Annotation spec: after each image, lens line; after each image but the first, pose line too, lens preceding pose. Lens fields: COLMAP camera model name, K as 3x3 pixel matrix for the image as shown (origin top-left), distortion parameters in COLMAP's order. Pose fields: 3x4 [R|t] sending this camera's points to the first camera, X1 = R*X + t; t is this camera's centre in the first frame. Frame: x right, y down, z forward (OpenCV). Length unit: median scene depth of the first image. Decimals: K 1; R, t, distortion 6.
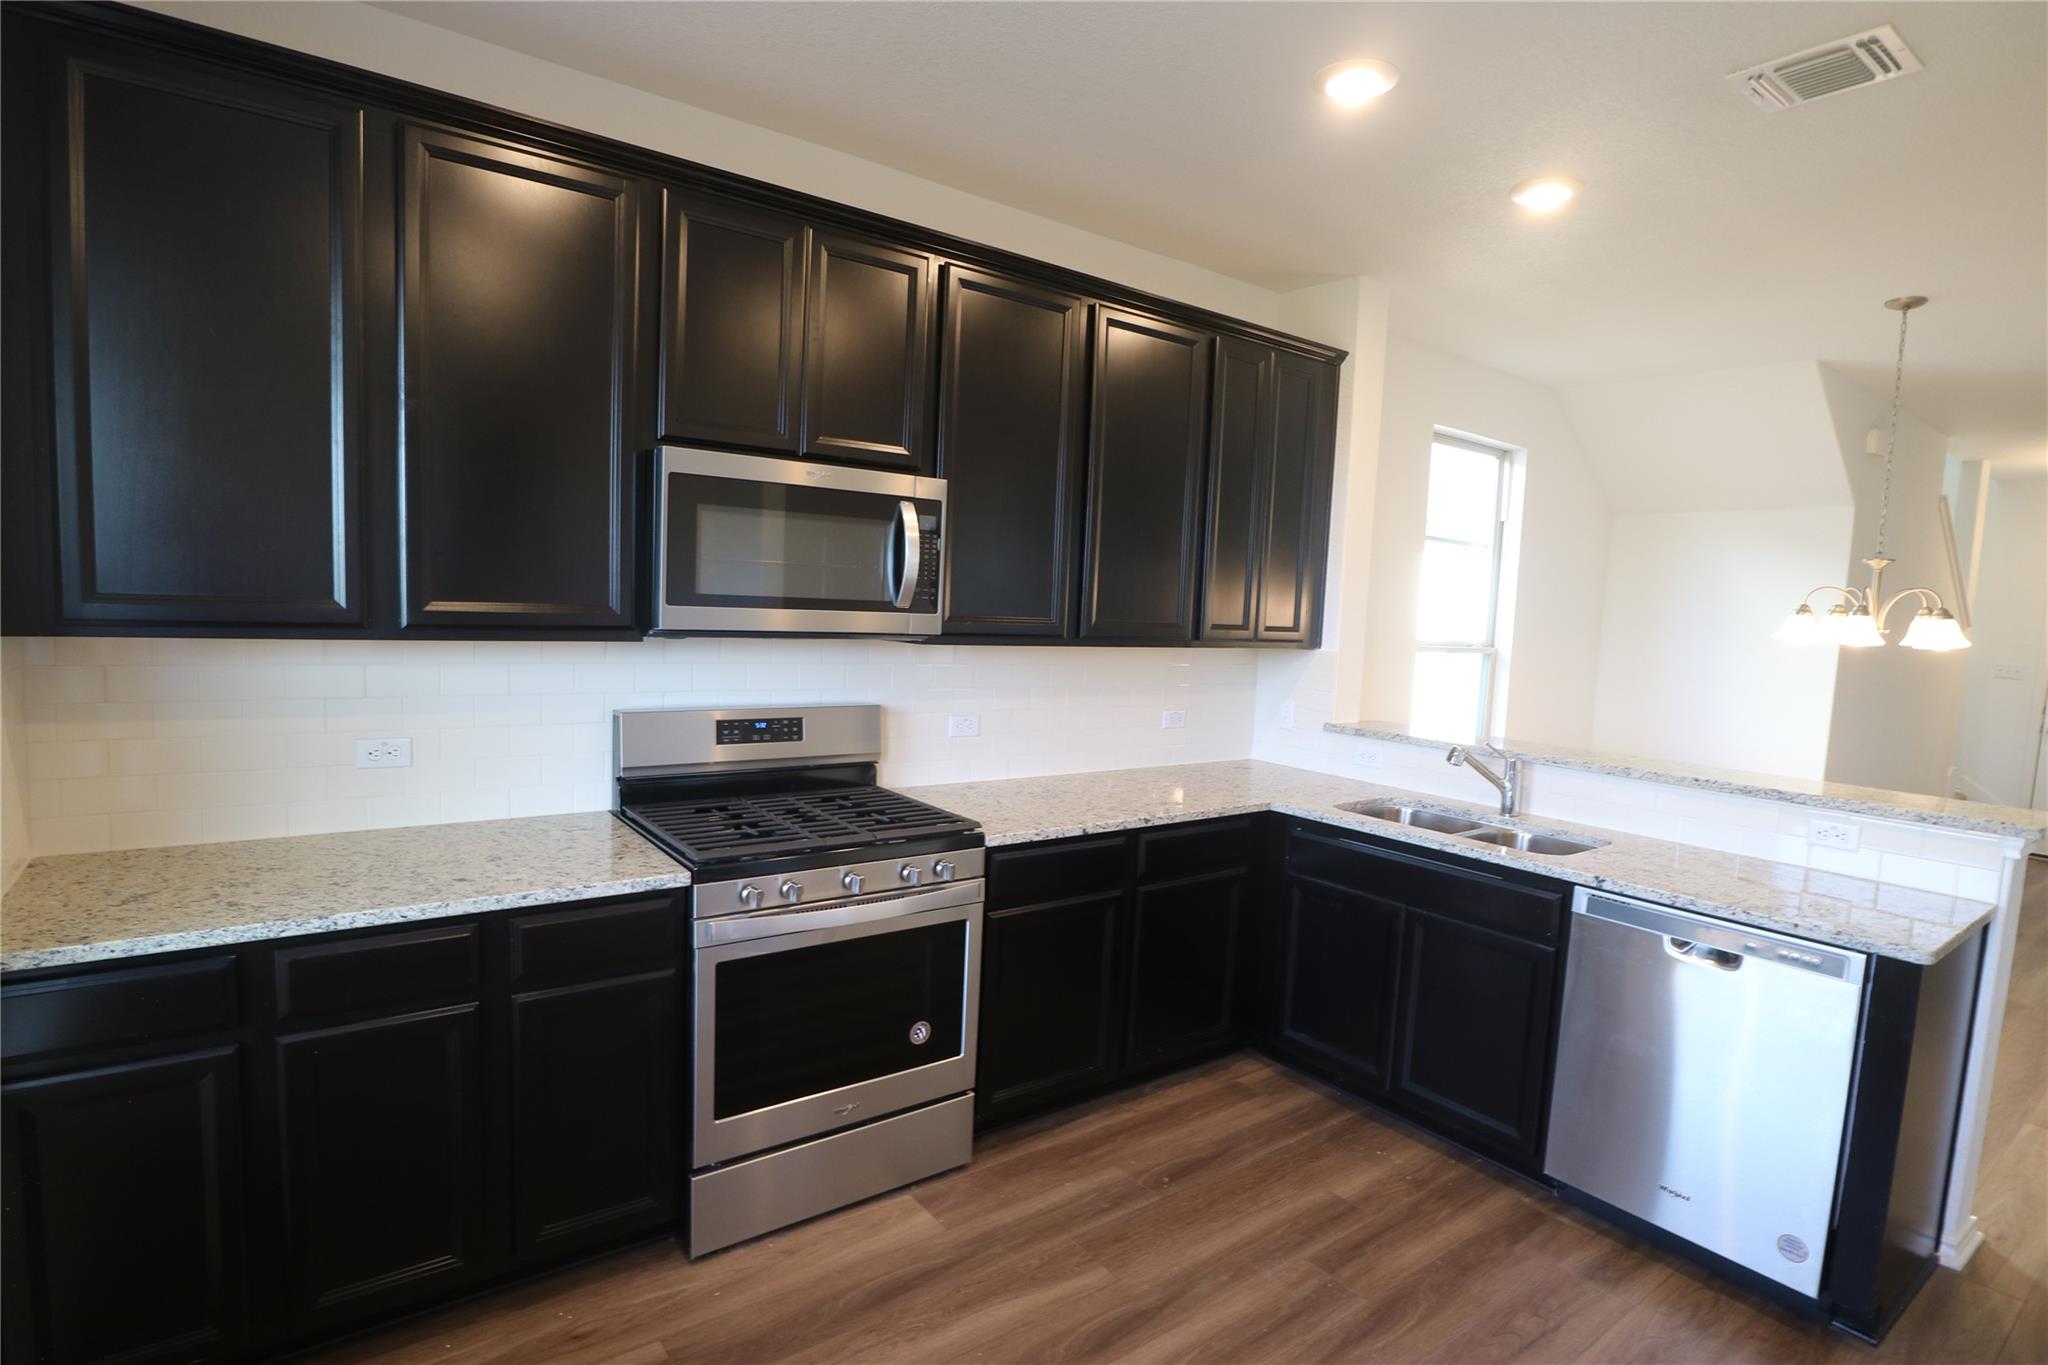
lens RADIAL K [[1038.3, 0, 1024.0], [0, 1038.3, 682.5], [0, 0, 1]] dist [-0.032492, 0.000275]
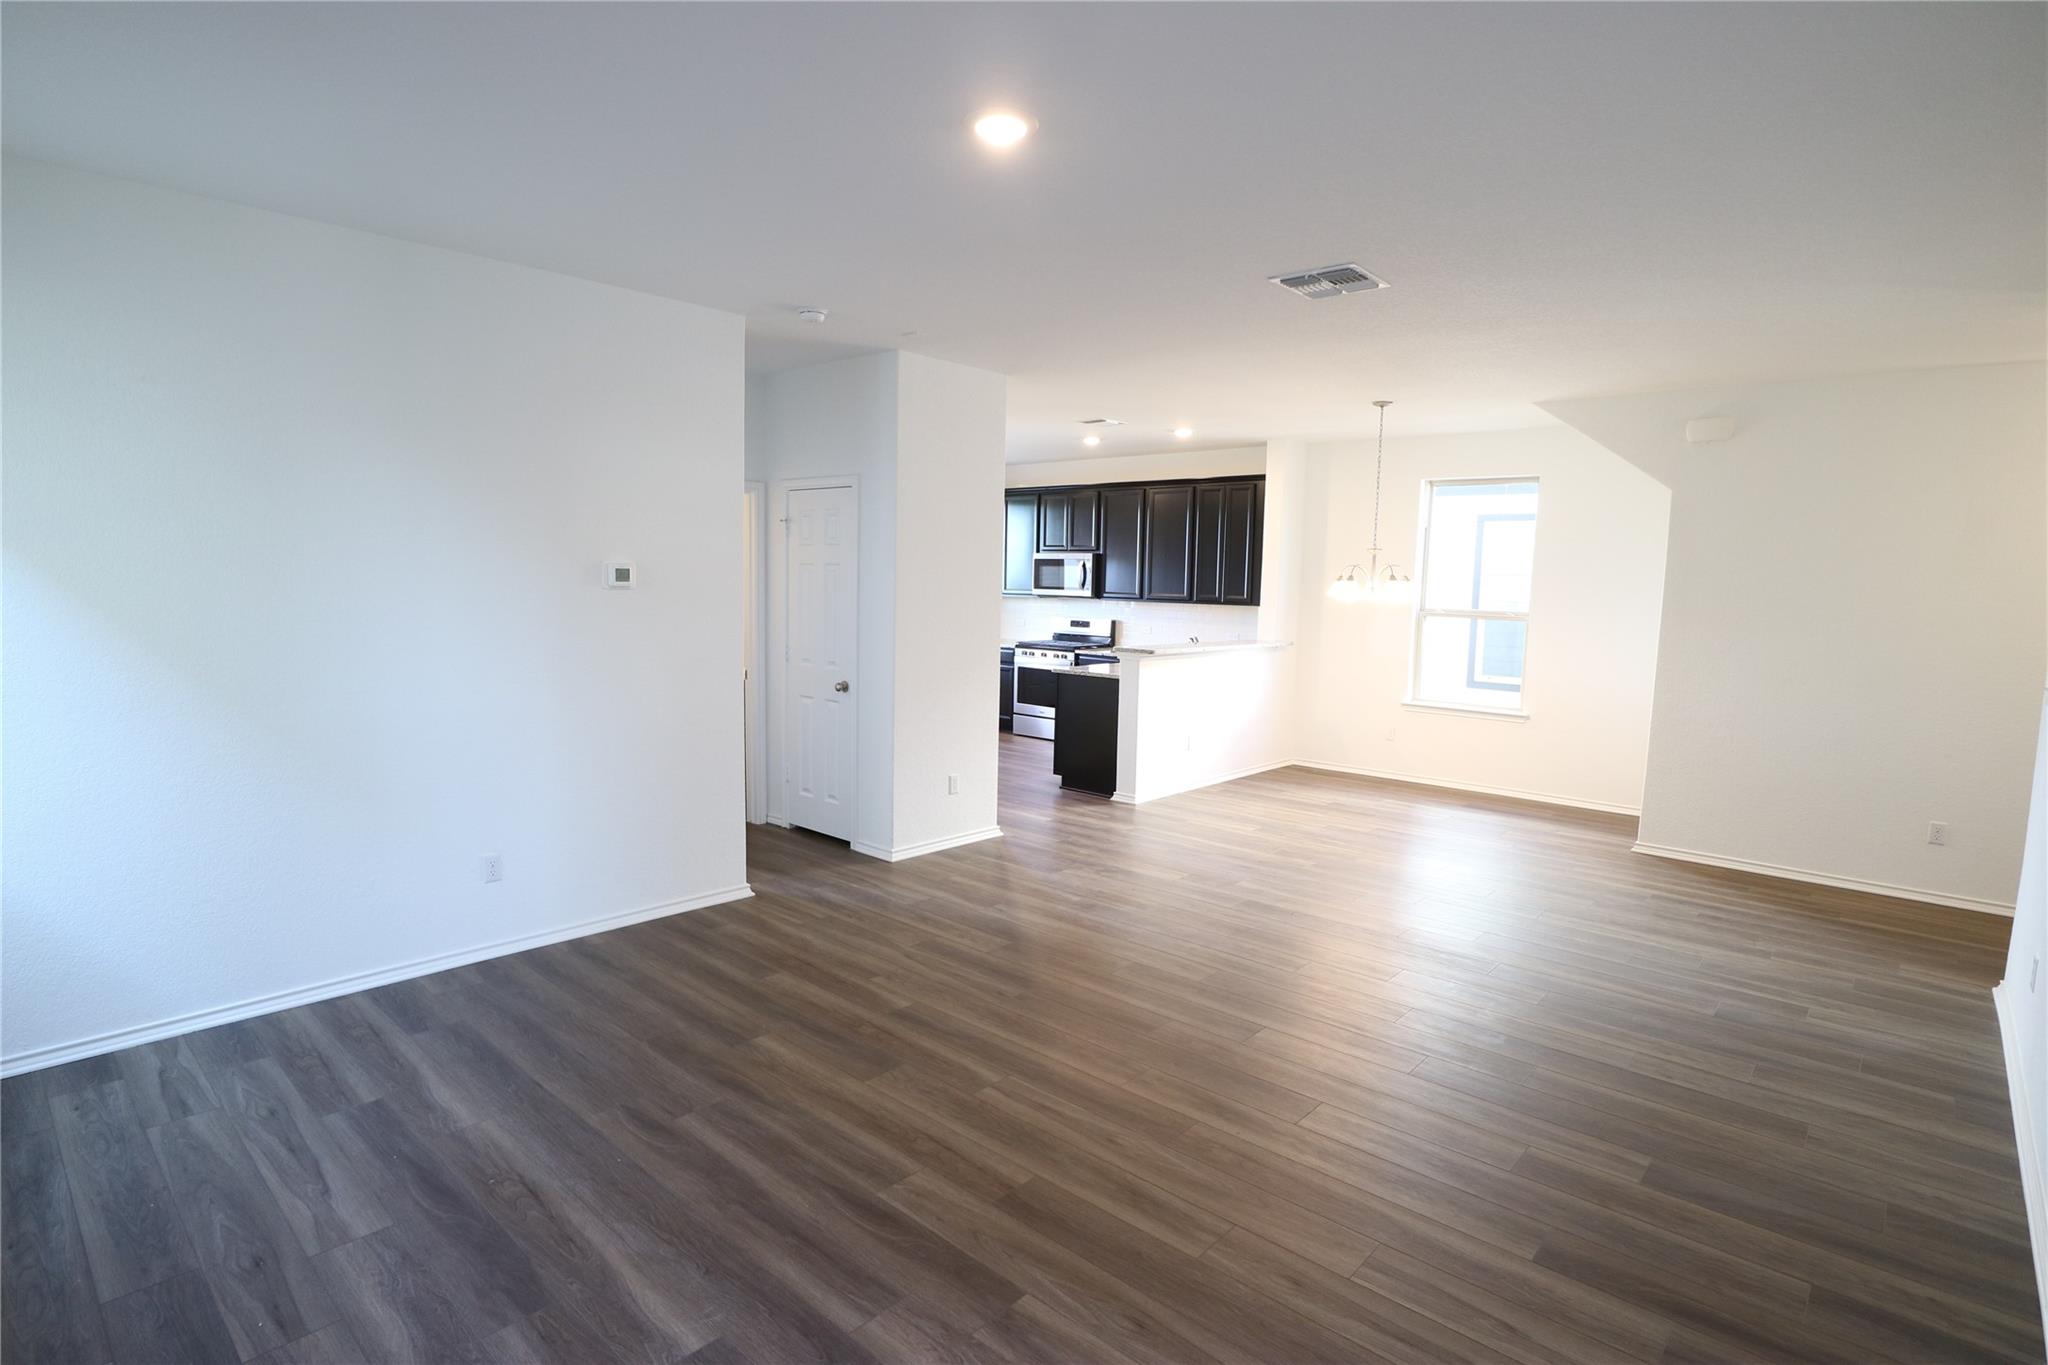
lens RADIAL K [[1038.3, 0, 1024.0], [0, 1038.3, 682.5], [0, 0, 1]] dist [-0.032492, 0.000275]
pose [[0.206390, 0.054571, -0.976947, 2.753372], [-0.092995, 0.995018, 0.035934, 0.114957], [0.974041, 0.083435, 0.210436, 0.047131]]
